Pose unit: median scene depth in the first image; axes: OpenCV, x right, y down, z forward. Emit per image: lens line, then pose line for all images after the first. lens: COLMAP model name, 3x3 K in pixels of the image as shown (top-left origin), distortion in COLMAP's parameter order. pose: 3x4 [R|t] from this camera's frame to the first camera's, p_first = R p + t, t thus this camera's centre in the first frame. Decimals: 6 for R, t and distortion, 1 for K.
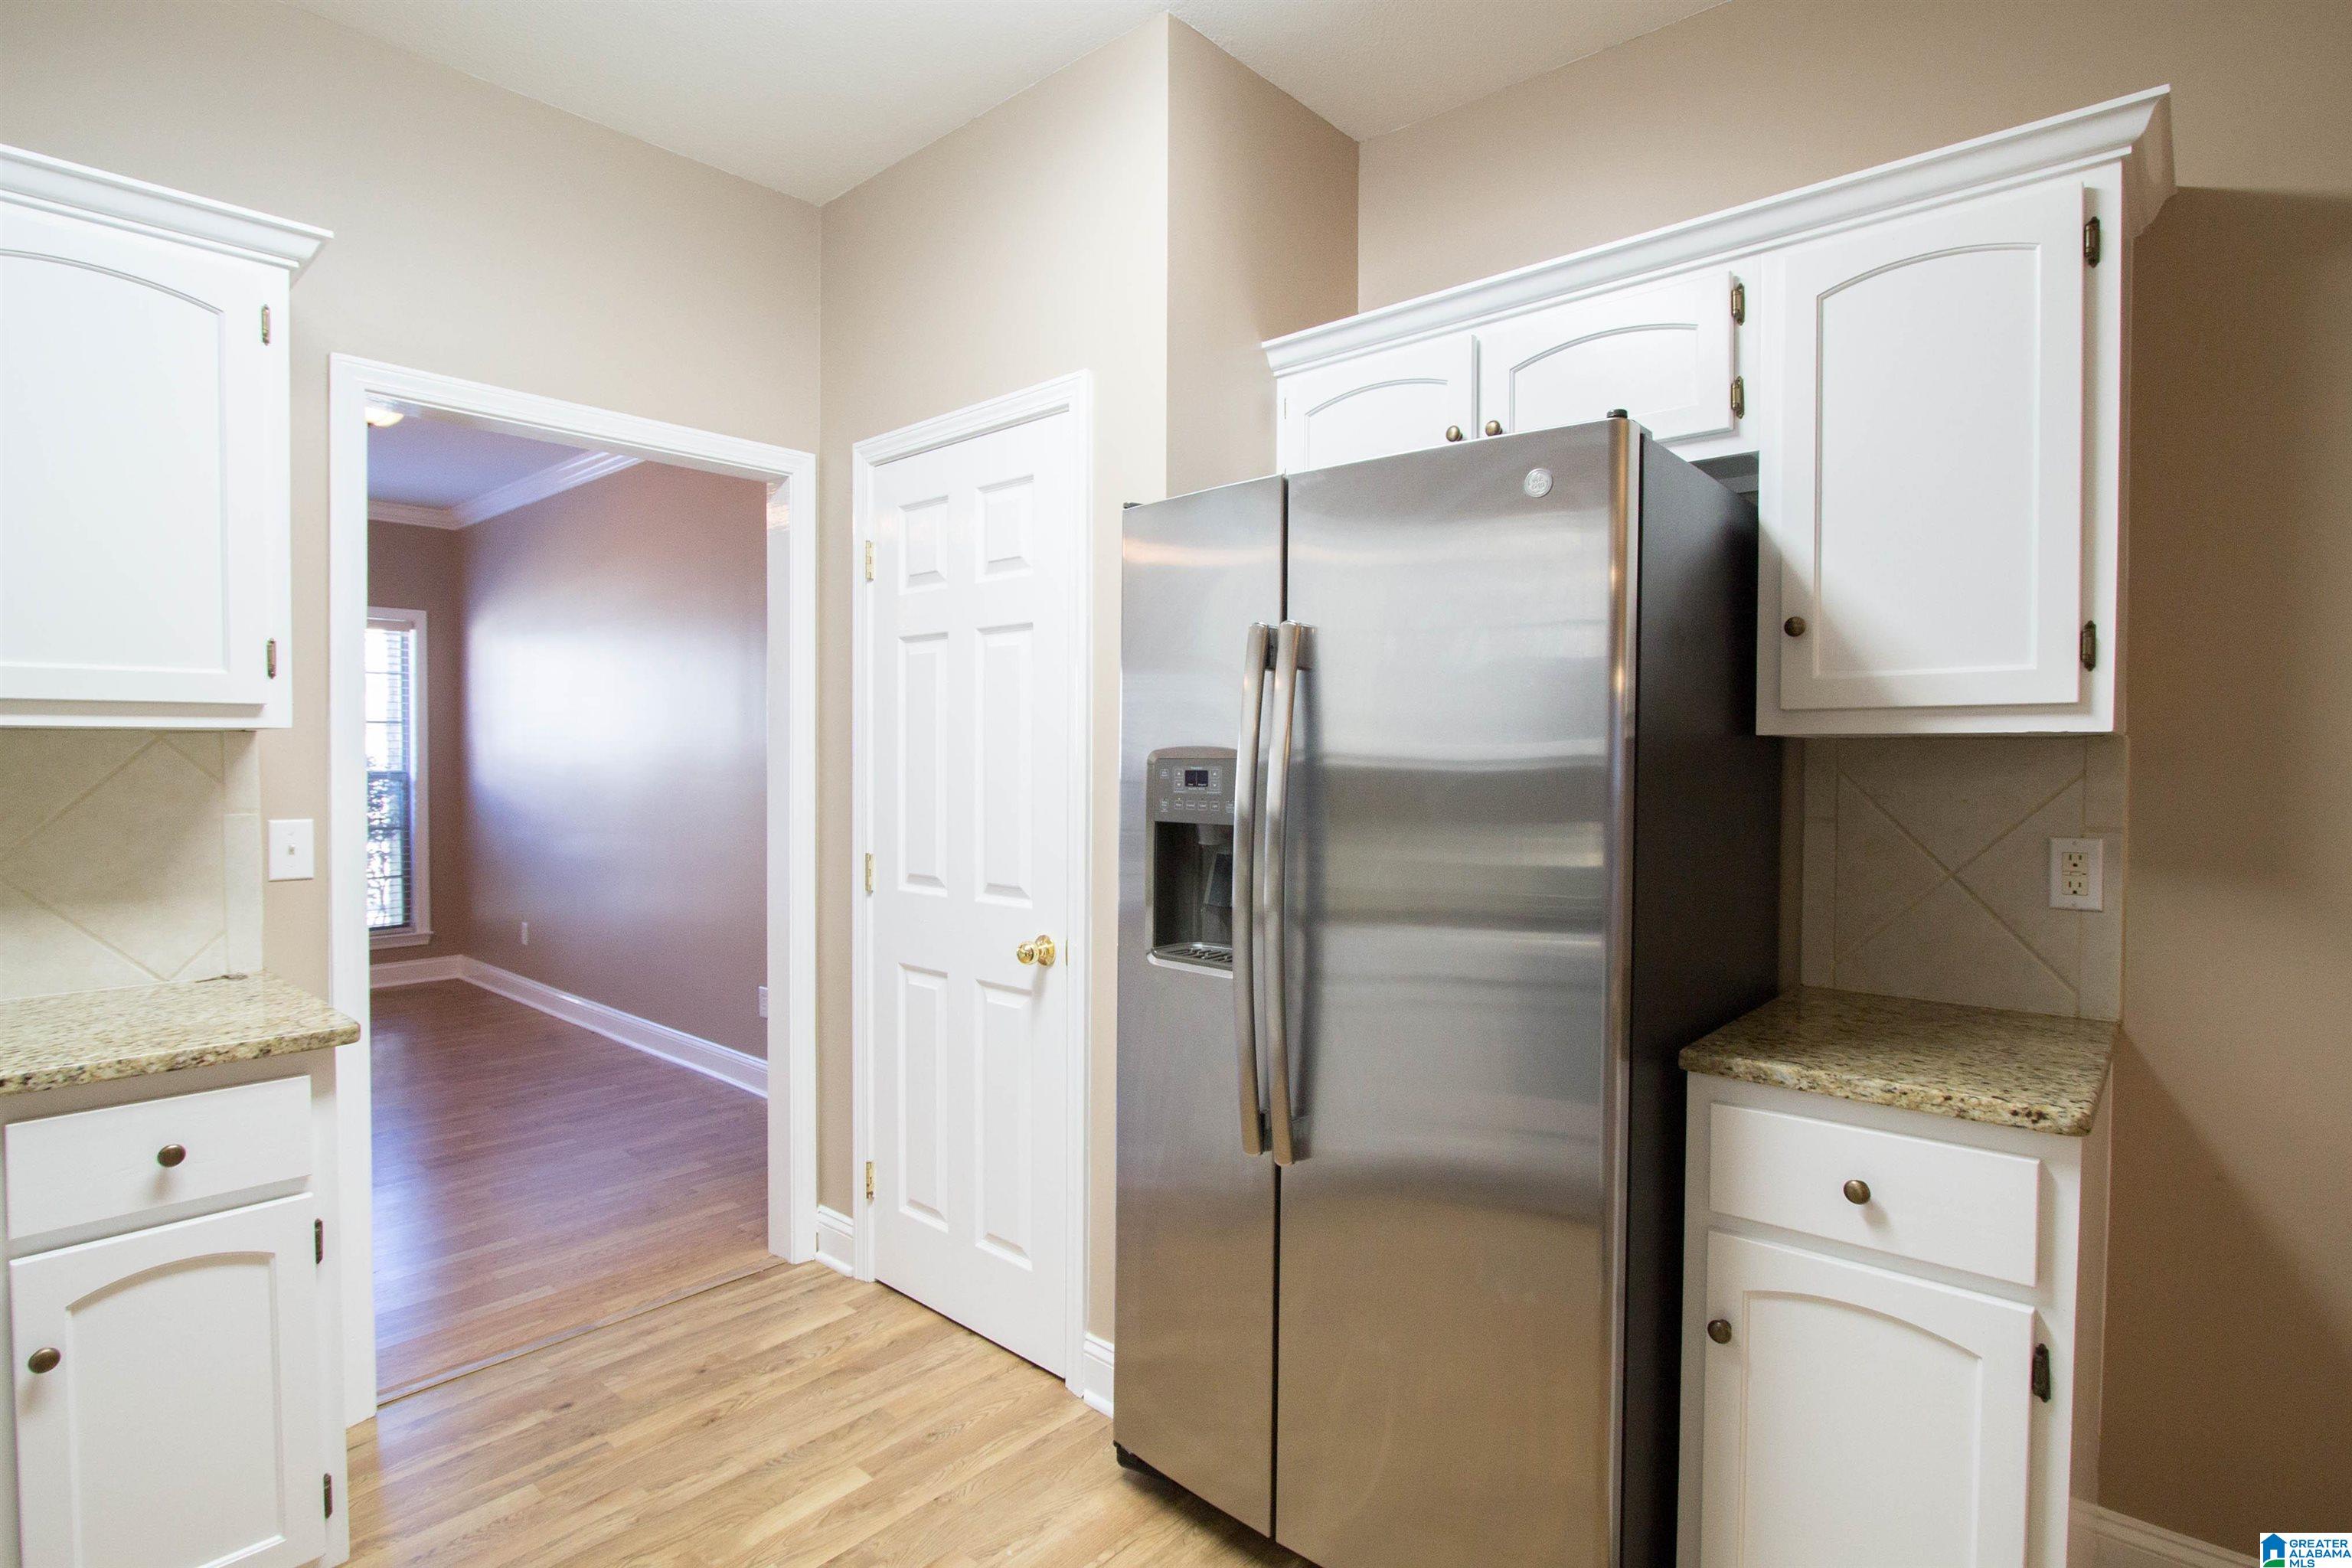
lens RADIAL K [[1170.8, 0, 1176.0], [0, 1170.8, 784.0], [0, 0, 1]] dist [-0.013522, 0.000422]
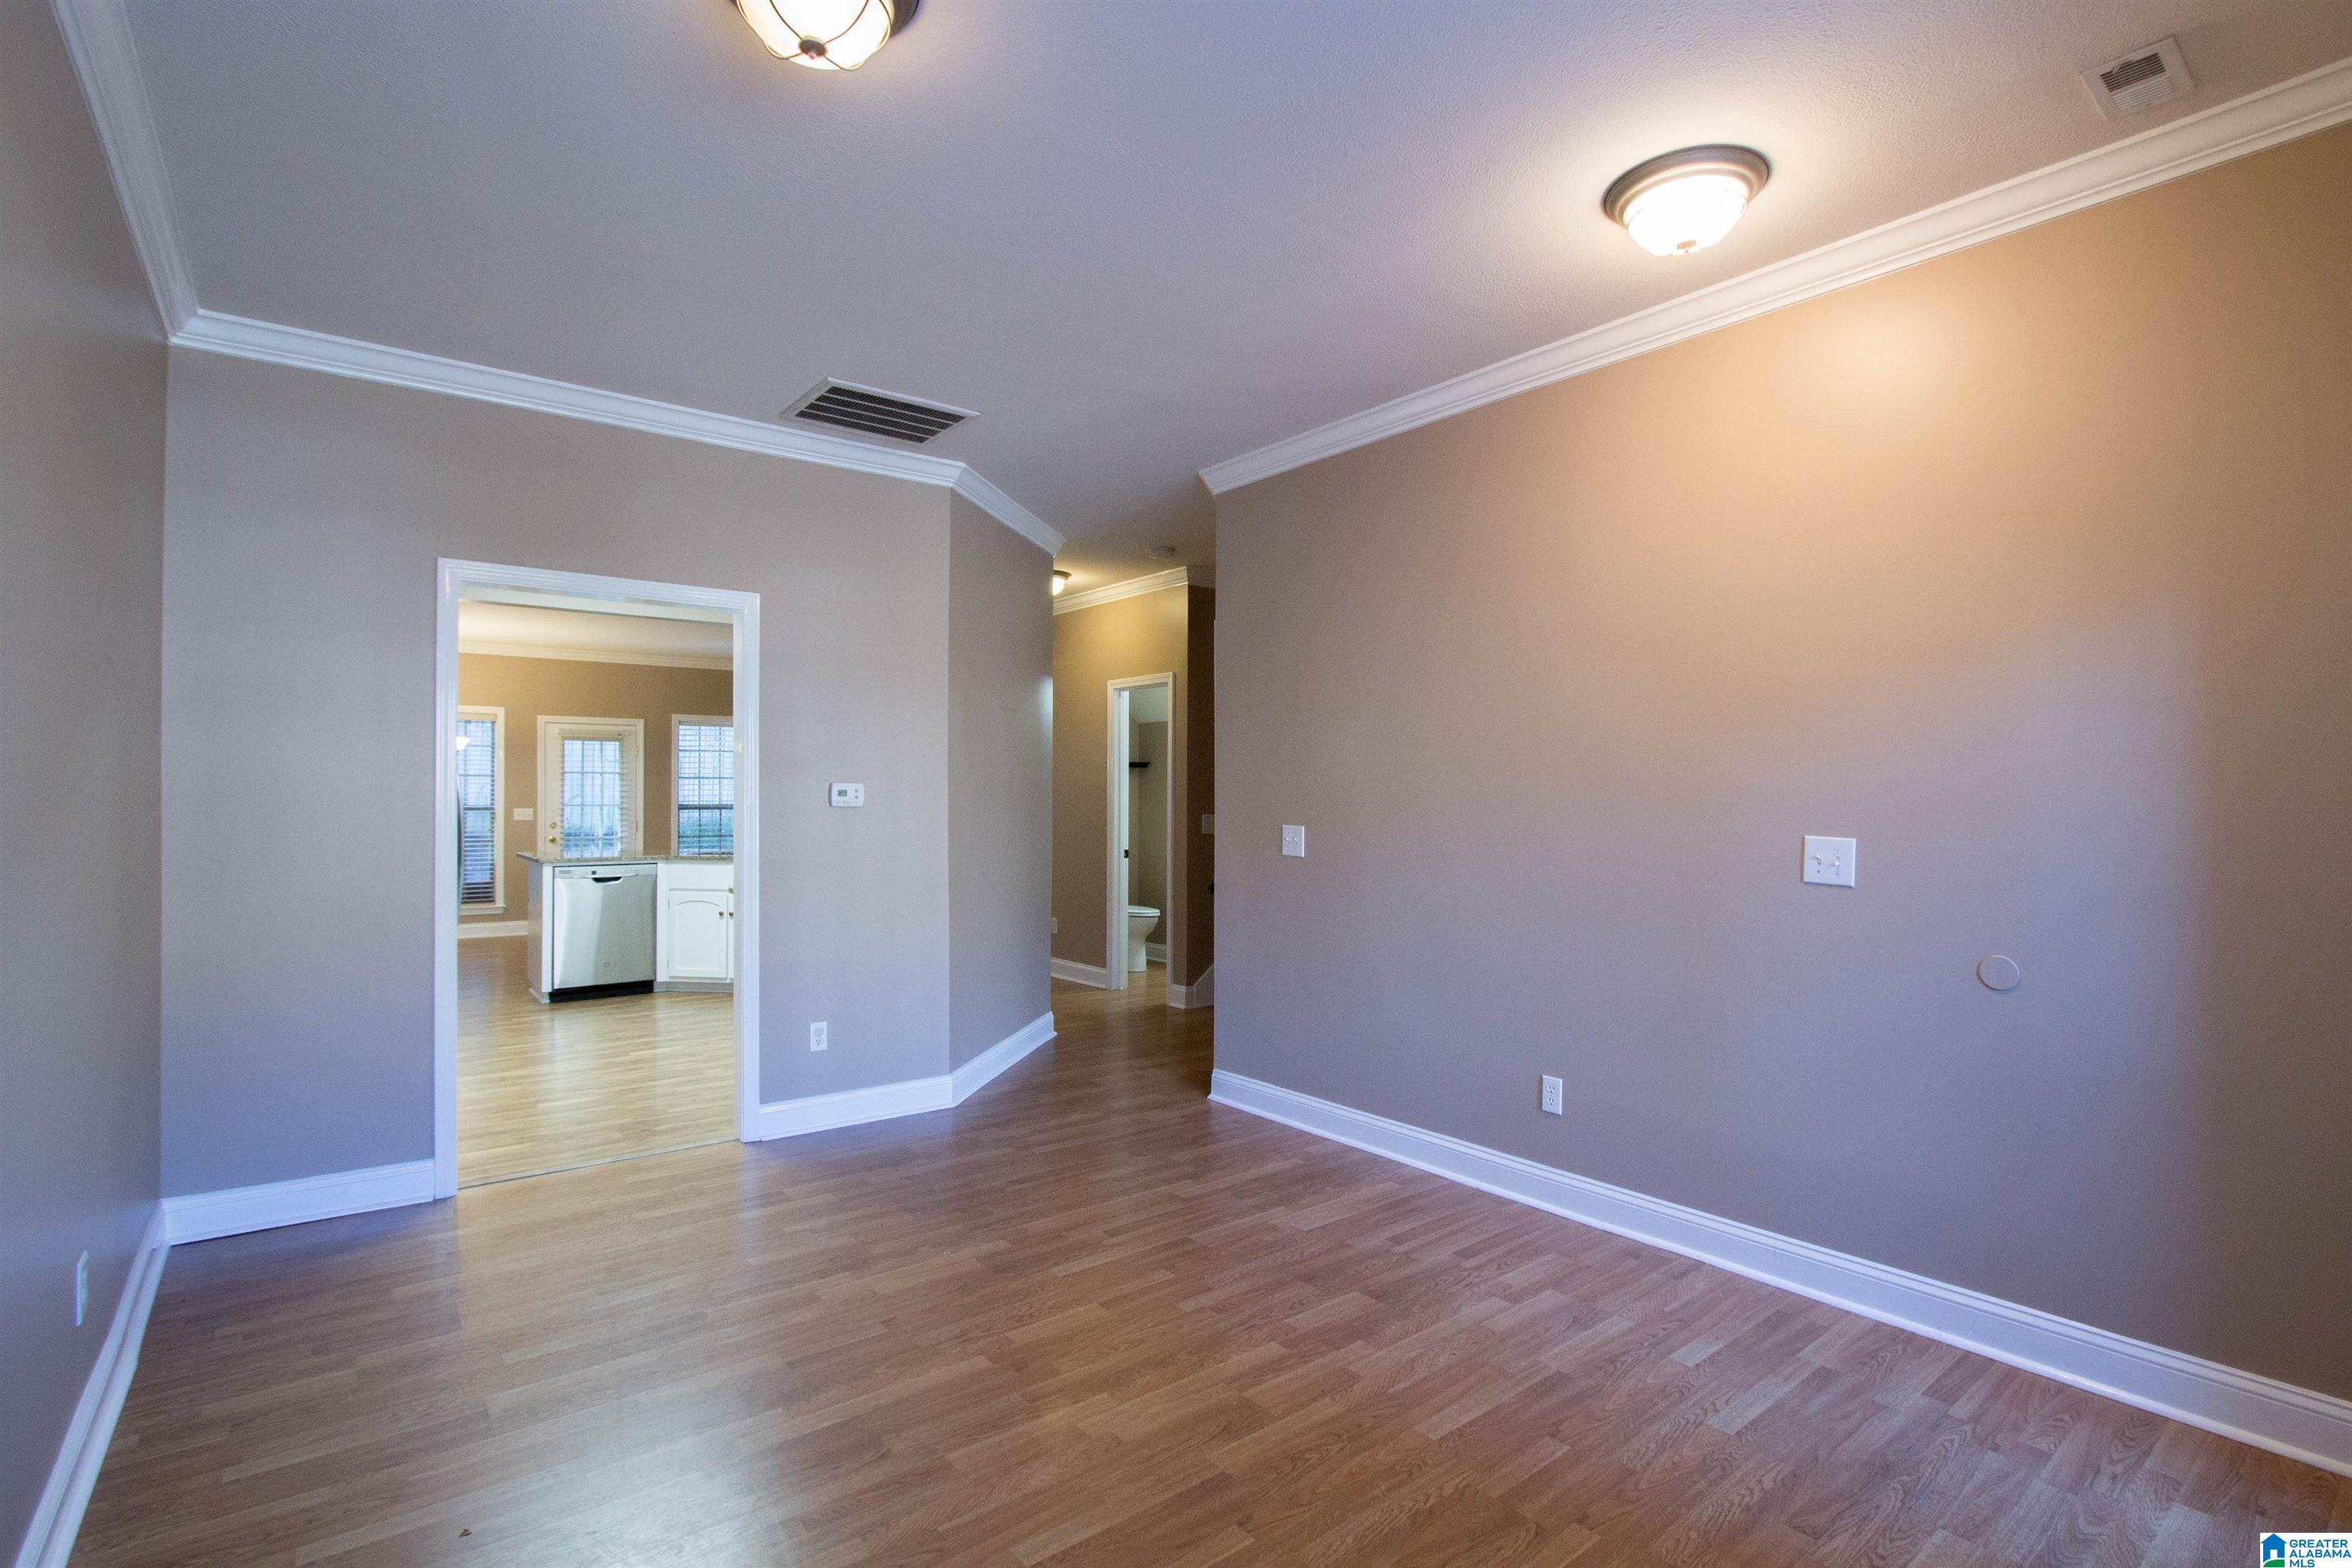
lens RADIAL K [[1099.5, 0, 1176.0], [0, 1099.5, 784.0], [0, 0, 1]] dist [-0.016787, 0.004082]
pose [[-0.983552, 0.003121, 0.180599, -1.566363], [0.004178, 0.999976, 0.005473, -0.043977], [-0.180578, 0.006137, -0.983542, 2.387532]]
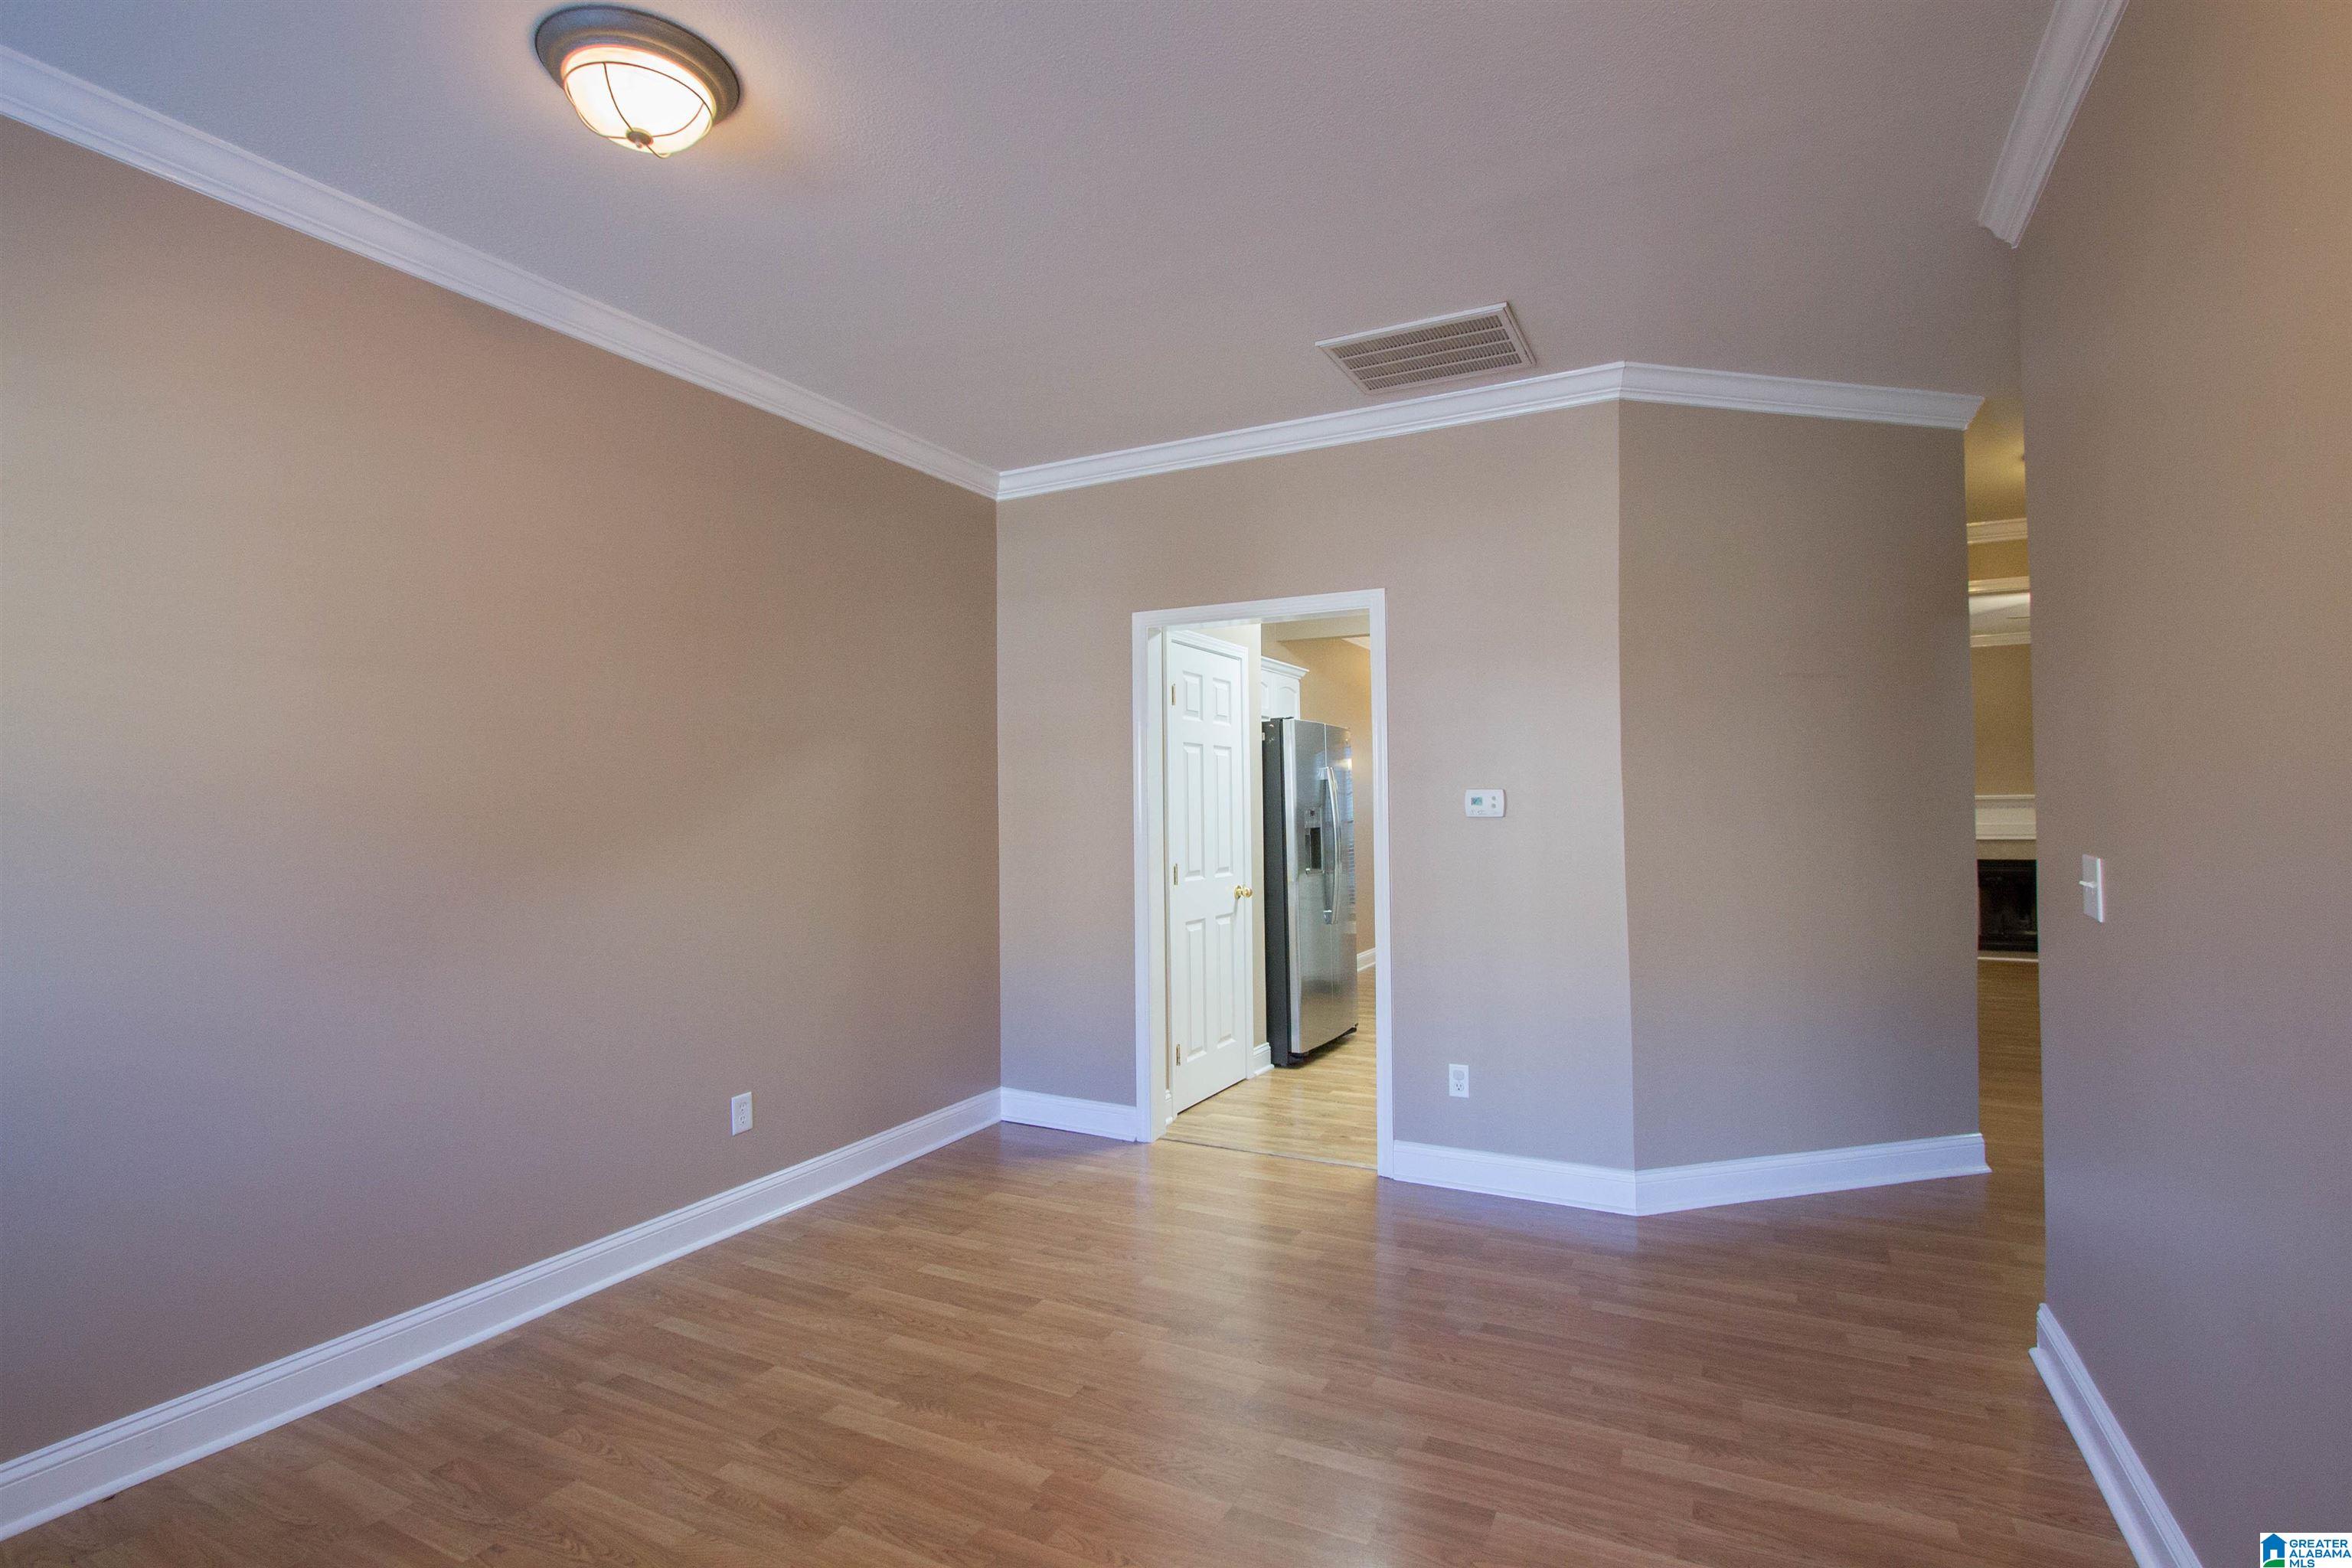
lens RADIAL K [[1099.5, 0, 1176.0], [0, 1099.5, 784.0], [0, 0, 1]] dist [-0.016787, 0.004082]
pose [[-0.256445, 0.026815, 0.966187, -2.048248], [0.028759, 0.999384, -0.020103, -0.027831], [-0.966131, 0.022631, -0.257058, 1.576340]]
